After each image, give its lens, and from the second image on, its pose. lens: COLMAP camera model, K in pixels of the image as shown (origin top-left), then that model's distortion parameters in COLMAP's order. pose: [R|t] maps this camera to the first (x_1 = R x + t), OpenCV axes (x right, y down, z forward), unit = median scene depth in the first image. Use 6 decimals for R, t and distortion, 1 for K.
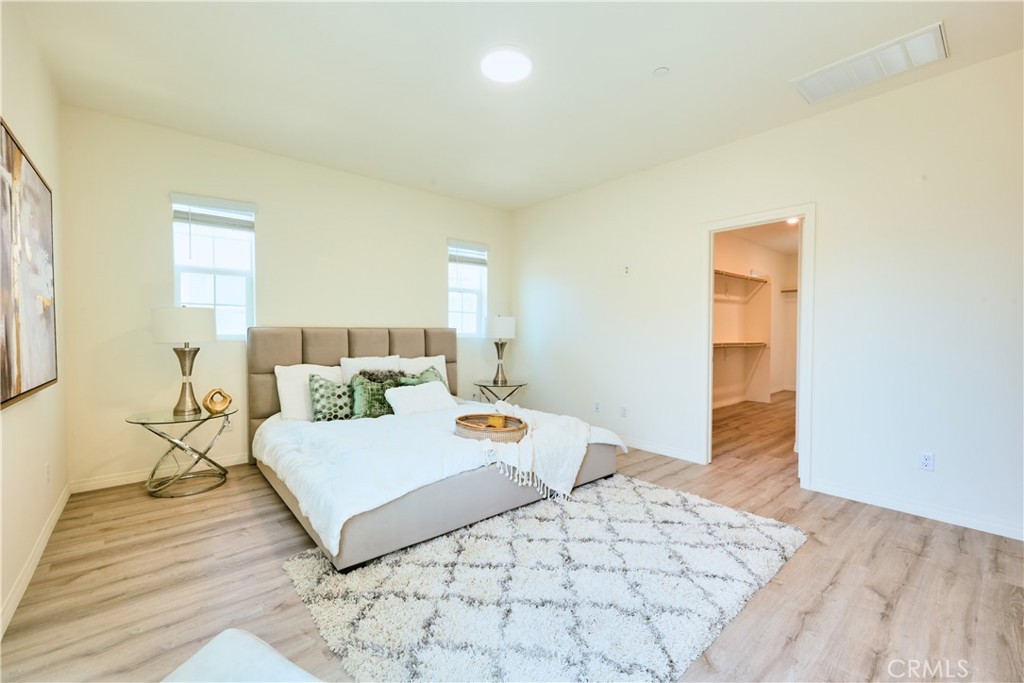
lens RADIAL K [[428.1, 0, 513.9], [0, 428.1, 343.2], [0, 0, 1]] dist [0.000065, 0.000229]
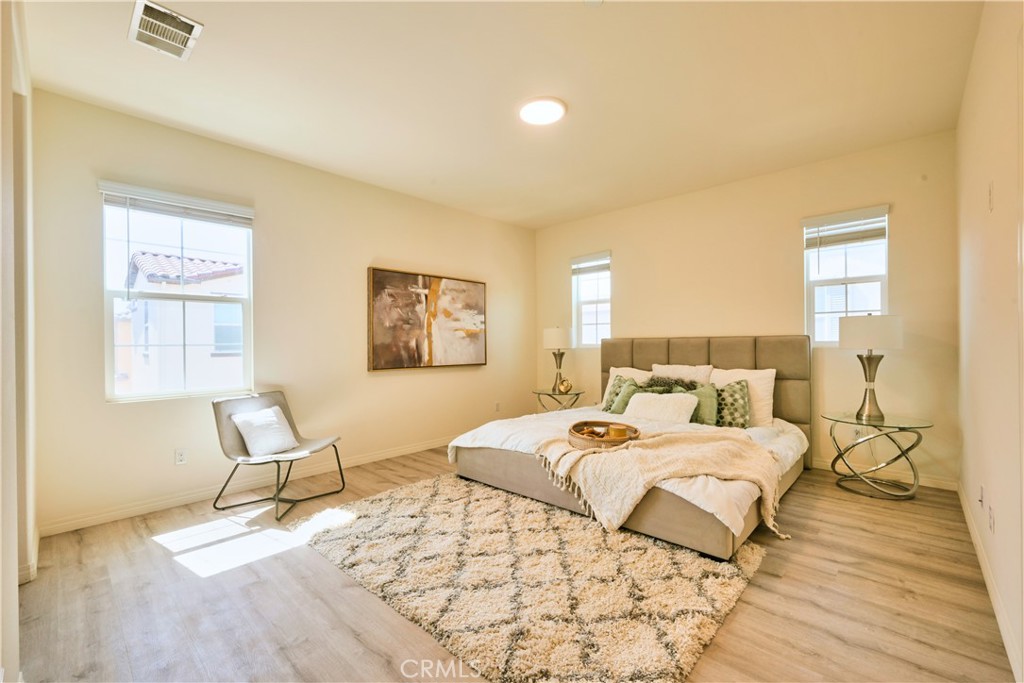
lens RADIAL K [[428.1, 0, 513.2], [0, 428.1, 342.9], [0, 0, 1]] dist [0.000065, 0.000229]
pose [[0.107258, -0.001354, -0.994230, 0.830336], [-0.016269, 0.999863, -0.003116, -0.015382], [0.994098, 0.016510, 0.107221, 0.600390]]
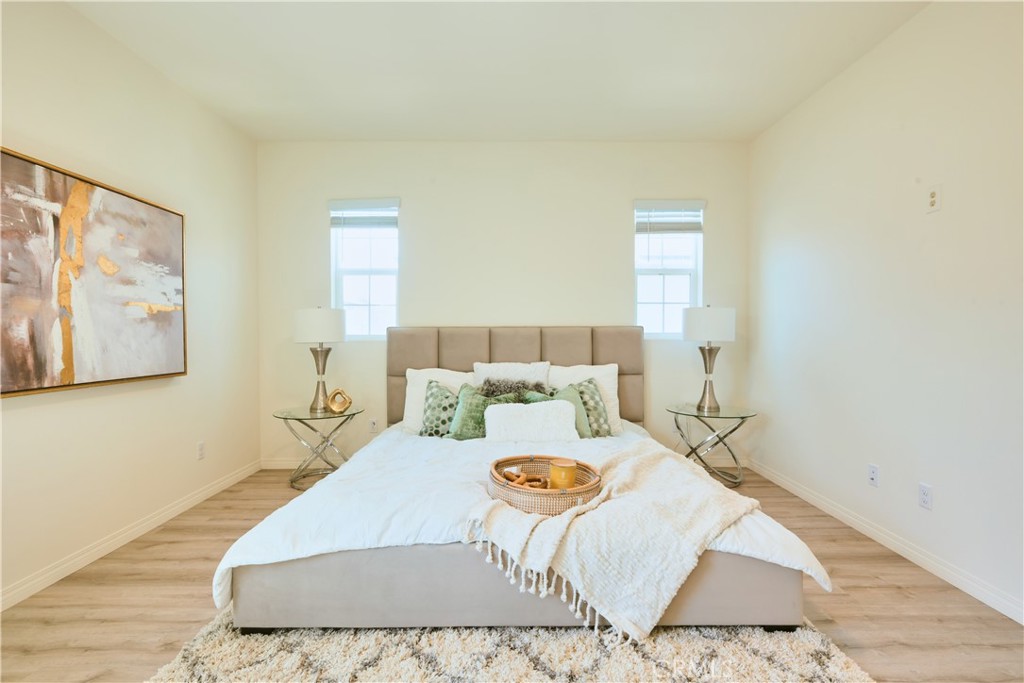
lens RADIAL K [[495.6, 0, 512.5], [0, 495.6, 342.2], [0, 0, 1]] dist [-0.000863, -0.000539]
pose [[0.760683, 0.010376, -0.649040, 0.342560], [-0.014138, 0.999900, -0.000585, -0.007838], [0.648969, 0.009621, 0.760754, 0.363667]]
